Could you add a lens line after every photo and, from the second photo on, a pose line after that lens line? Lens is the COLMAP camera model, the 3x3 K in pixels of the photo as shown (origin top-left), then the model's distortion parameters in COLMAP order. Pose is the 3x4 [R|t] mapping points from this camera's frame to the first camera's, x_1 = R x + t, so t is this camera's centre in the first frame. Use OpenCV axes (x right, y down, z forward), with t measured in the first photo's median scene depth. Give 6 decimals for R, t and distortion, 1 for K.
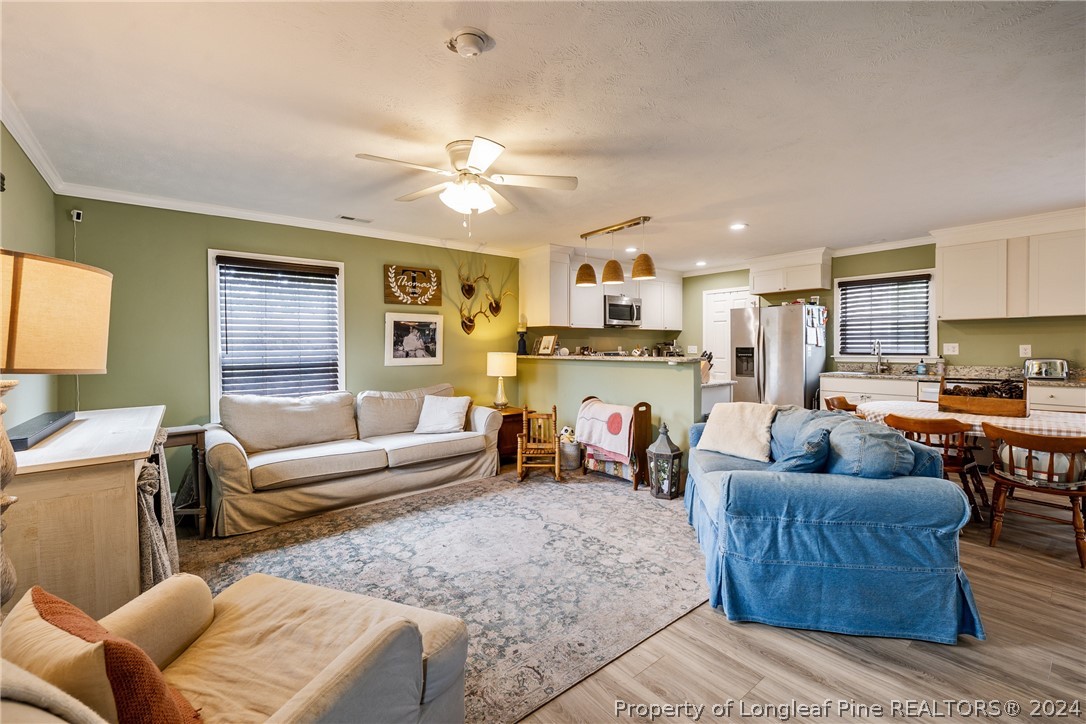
lens RADIAL K [[458.2, 0, 539.0], [0, 458.2, 351.5], [0, 0, 1]] dist [0.002110, 0.000578]
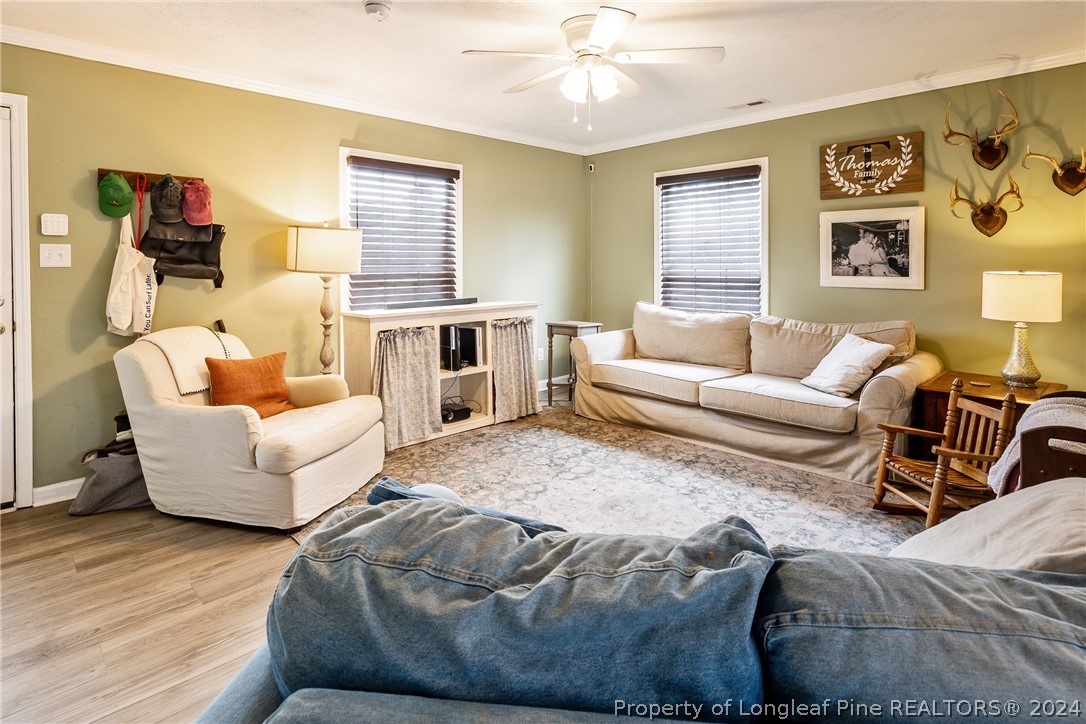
lens RADIAL K [[559.5, 0, 544.2], [0, 559.5, 269.6], [0, 0, 1]] dist [0.001634, 0.000558]
pose [[0.096752, 0.020229, -0.995103, 0.535502], [-0.006626, 0.999784, 0.019680, -0.010081], [0.995287, 0.004690, 0.096865, 0.510837]]
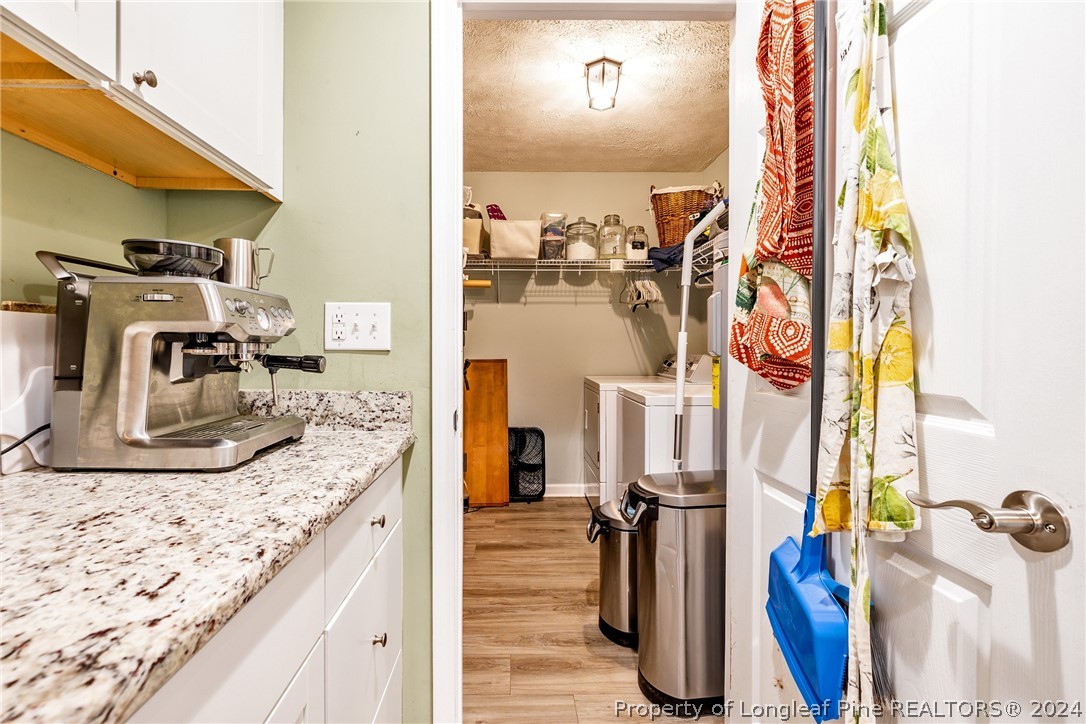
lens RADIAL K [[461.9, 0, 528.7], [0, 461.9, 351.5], [0, 0, 1]] dist [-0.000055, -0.000115]
pose [[0.598864, 0.006495, 0.800825, 0.400544], [0.002425, 0.999948, -0.009923, 0.010500], [-0.800847, 0.007885, 0.598817, 1.425021]]
